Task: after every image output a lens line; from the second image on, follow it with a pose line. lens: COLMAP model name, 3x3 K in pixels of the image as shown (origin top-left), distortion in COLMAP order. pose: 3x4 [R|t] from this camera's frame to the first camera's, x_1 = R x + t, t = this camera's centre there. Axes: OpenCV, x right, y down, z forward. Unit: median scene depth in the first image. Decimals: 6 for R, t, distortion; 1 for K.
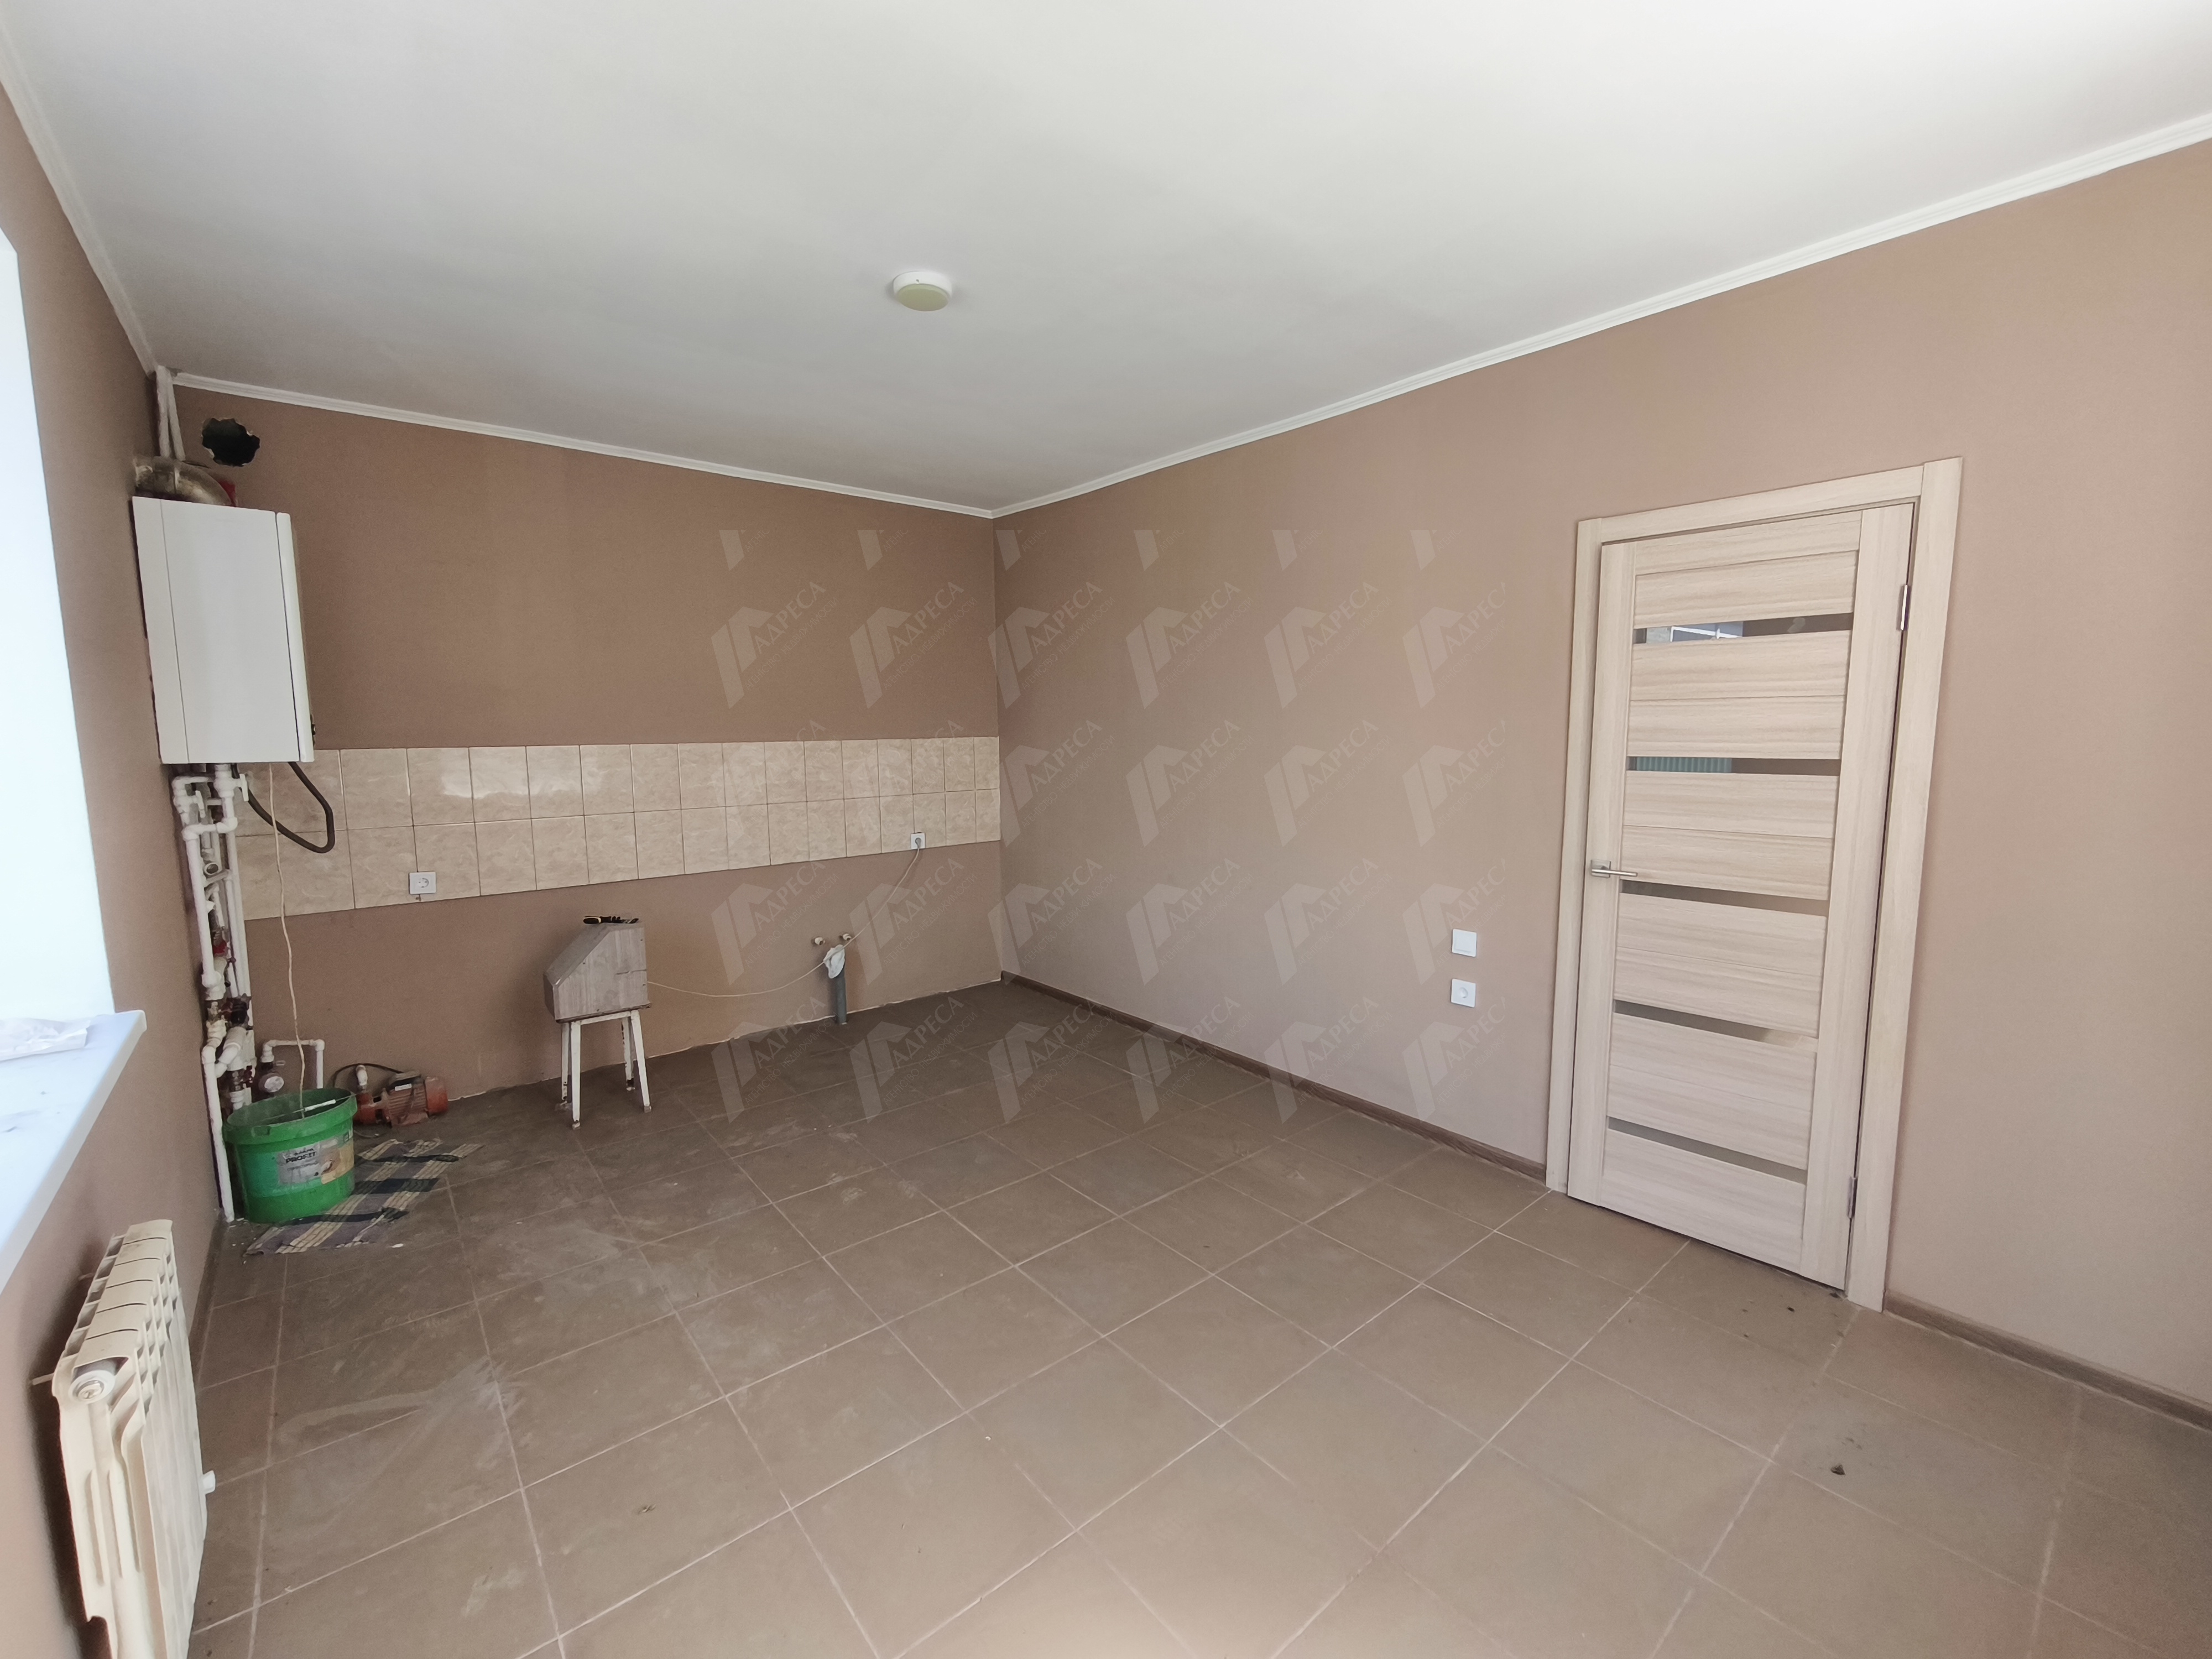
lens RADIAL K [[921.7, 0, 1102.2], [0, 921.7, 825.7], [0, 0, 1]] dist [-0.000333, -0.000313]
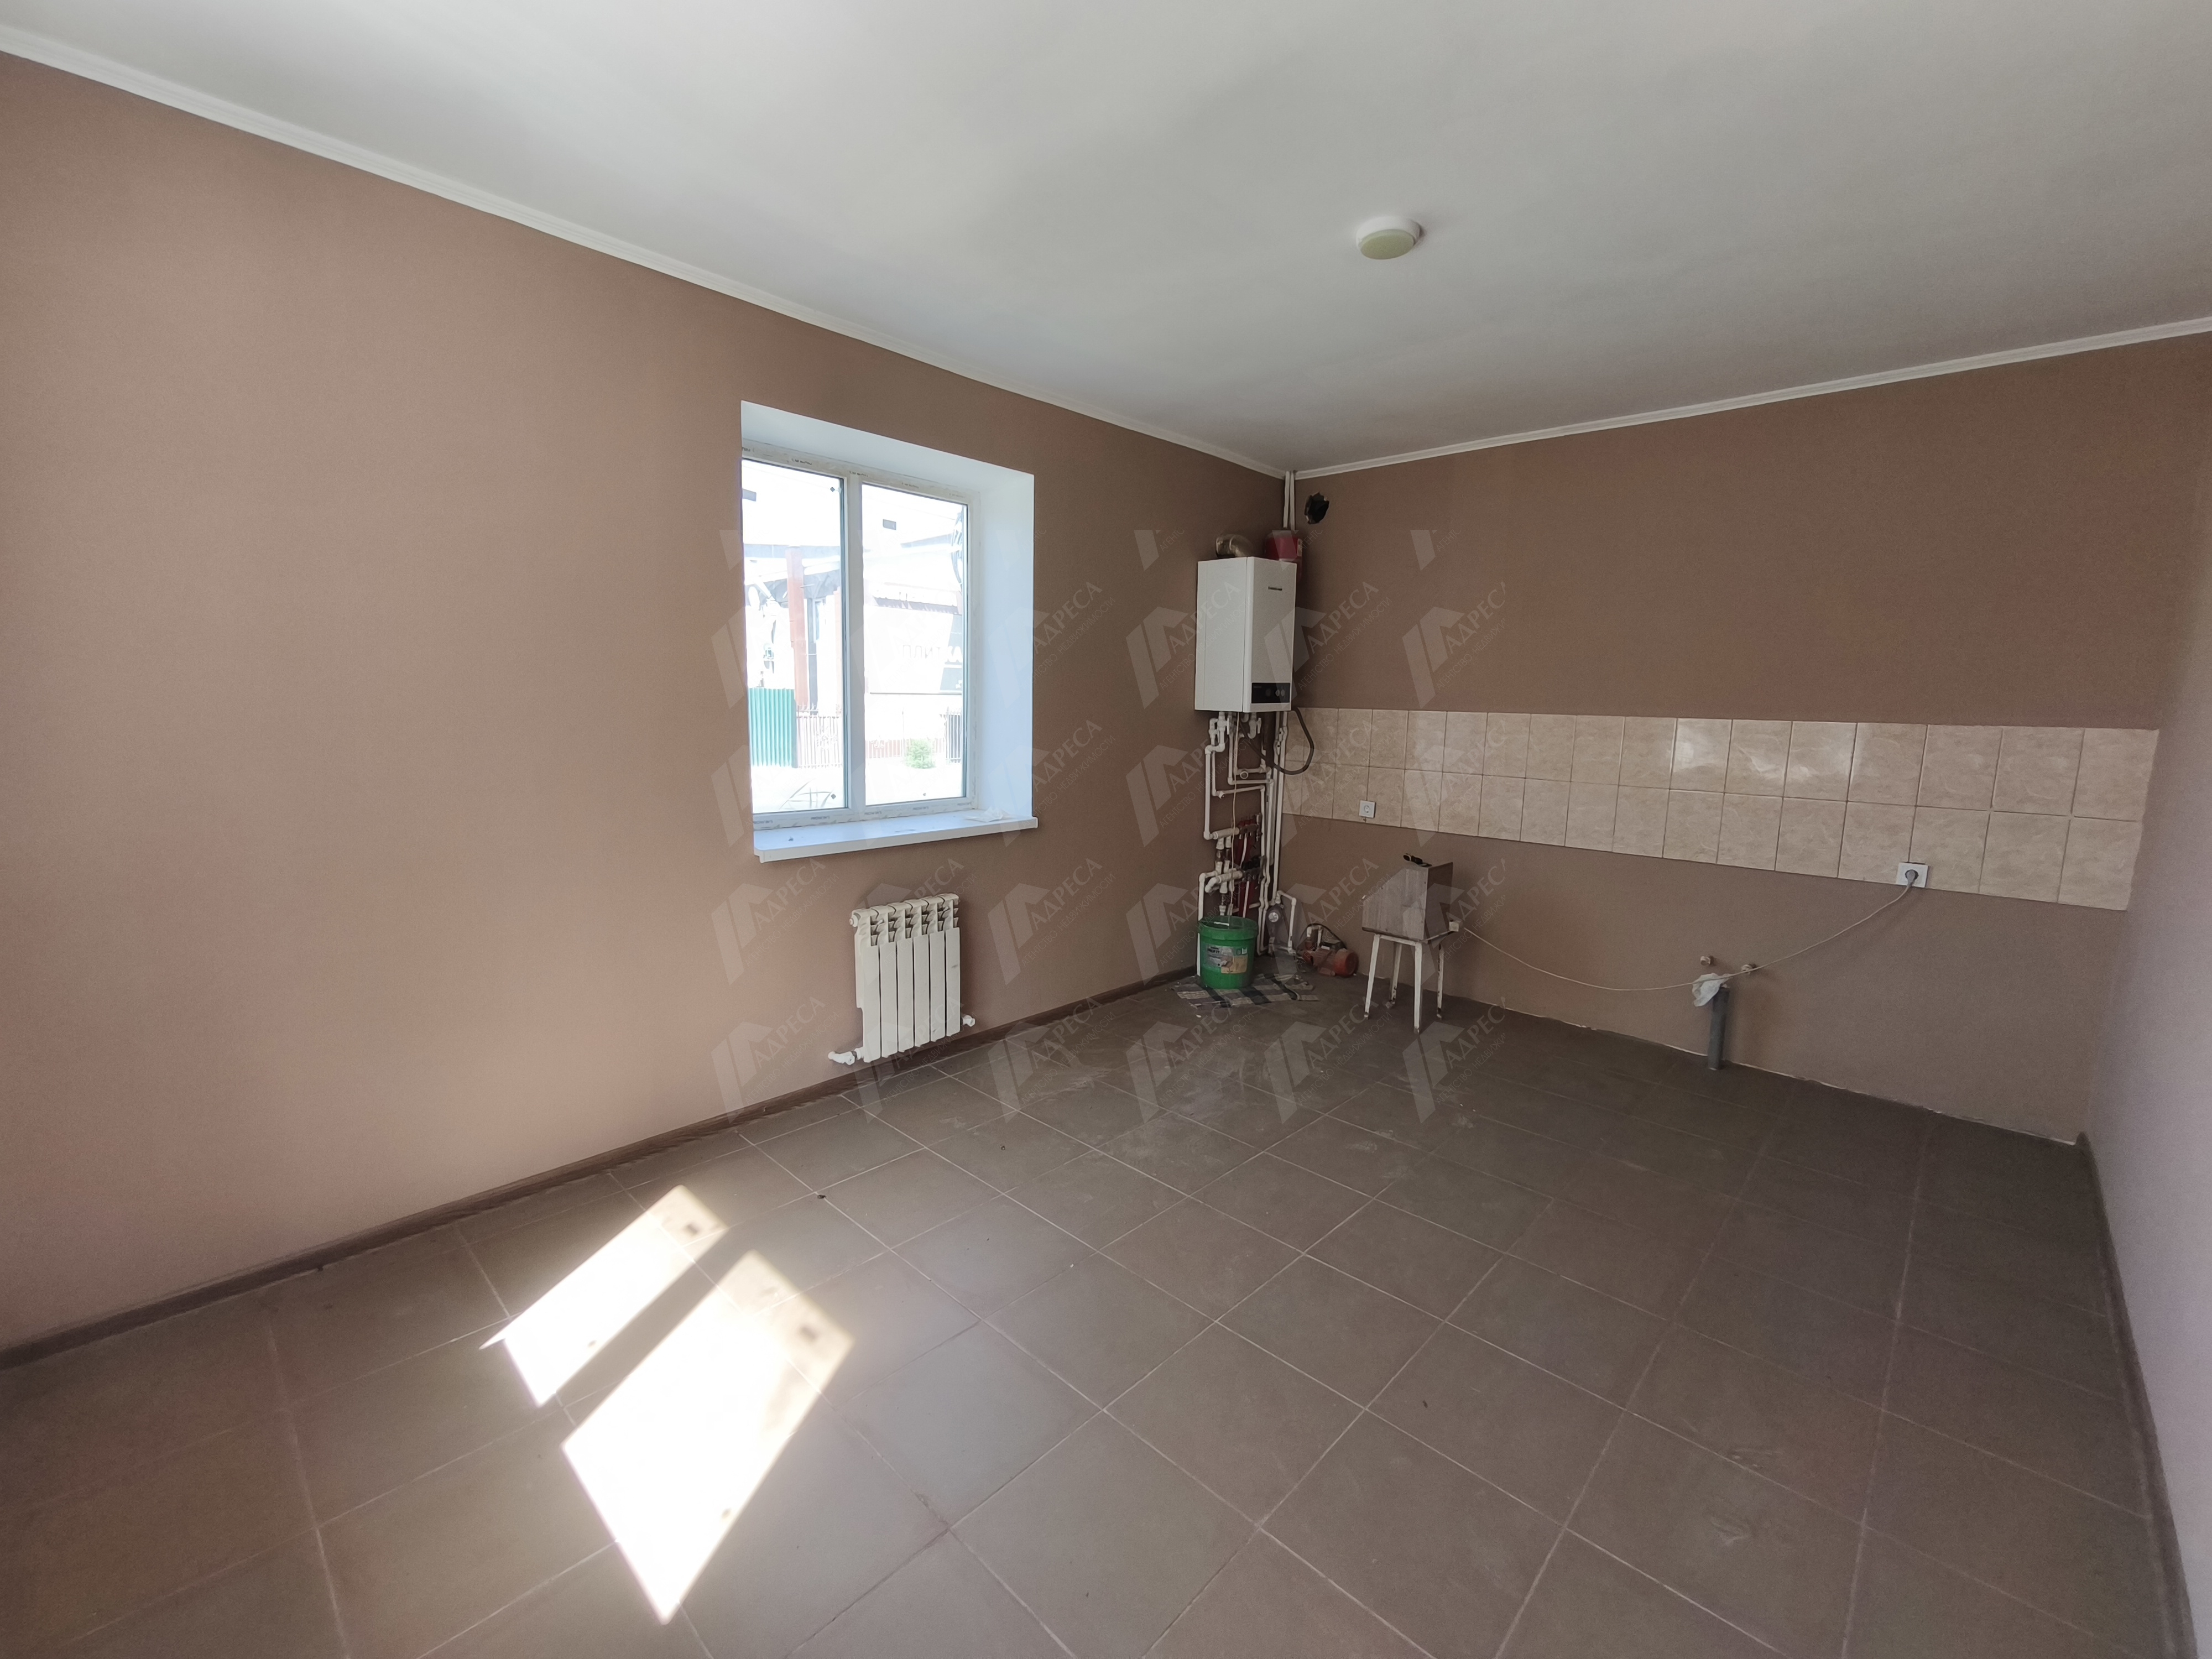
lens RADIAL K [[921.7, 0, 1102.2], [0, 921.7, 825.7], [0, 0, 1]] dist [-0.000333, -0.000313]
pose [[0.111650, 0.154575, -0.981652, 0.514910], [-0.125269, 0.982138, 0.140404, -0.051457], [0.985820, 0.107294, 0.129020, 0.412650]]
